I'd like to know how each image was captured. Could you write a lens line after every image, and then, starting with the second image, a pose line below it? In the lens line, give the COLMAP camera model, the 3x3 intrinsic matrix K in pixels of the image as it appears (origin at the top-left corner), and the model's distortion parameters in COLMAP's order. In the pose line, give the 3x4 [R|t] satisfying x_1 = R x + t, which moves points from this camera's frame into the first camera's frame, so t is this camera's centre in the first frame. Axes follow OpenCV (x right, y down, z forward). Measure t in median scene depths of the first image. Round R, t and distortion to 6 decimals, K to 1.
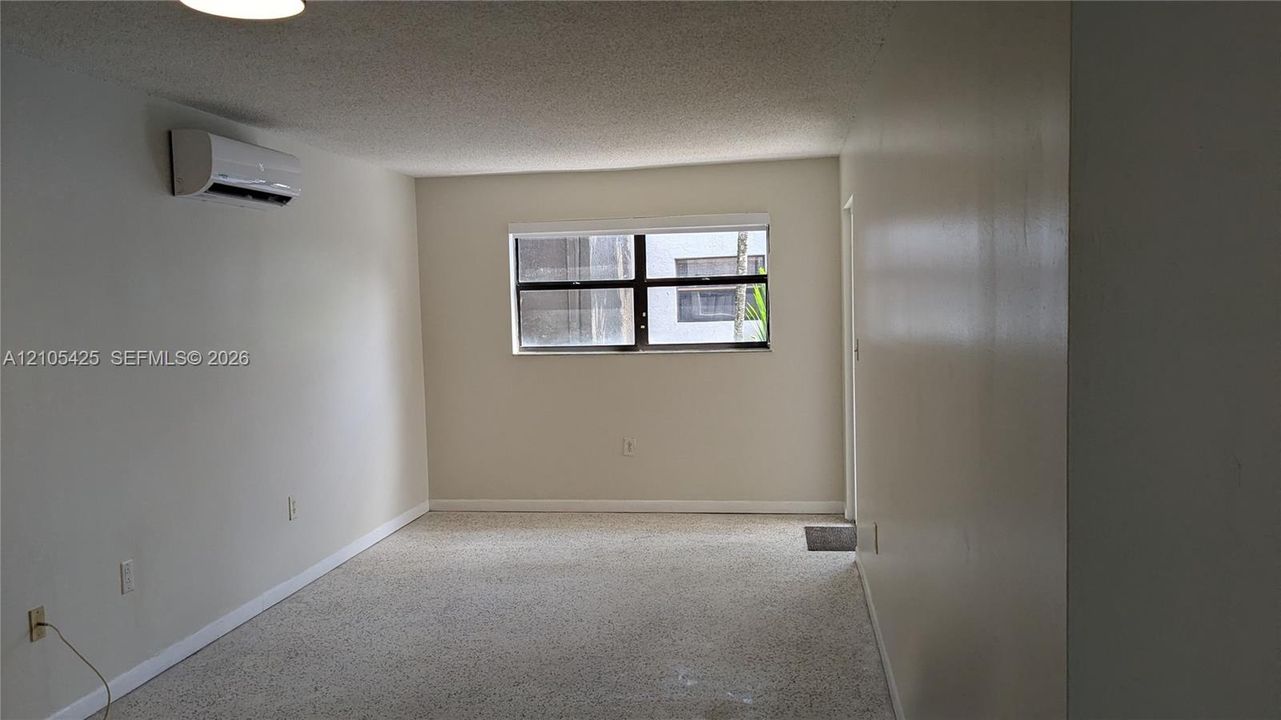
lens RADIAL K [[1004.1, 0, 640.2], [0, 1004.1, 356.8], [0, 0, 1]] dist [0.052558, -0.086458]
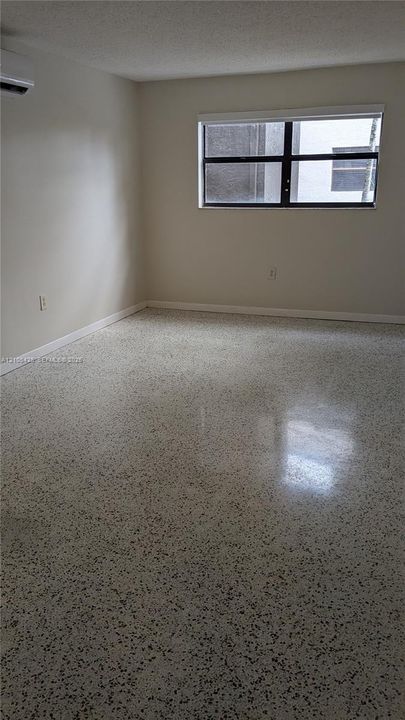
lens RADIAL K [[564.4, 0, 200.2], [0, 564.4, 360.0], [0, 0, 1]] dist [0.052558, -0.086458]
pose [[0.978455, 0.079188, -0.190668, 0.056452], [-0.028197, 0.966120, 0.256547, 0.000559], [0.204524, -0.245643, 0.947539, 0.133303]]
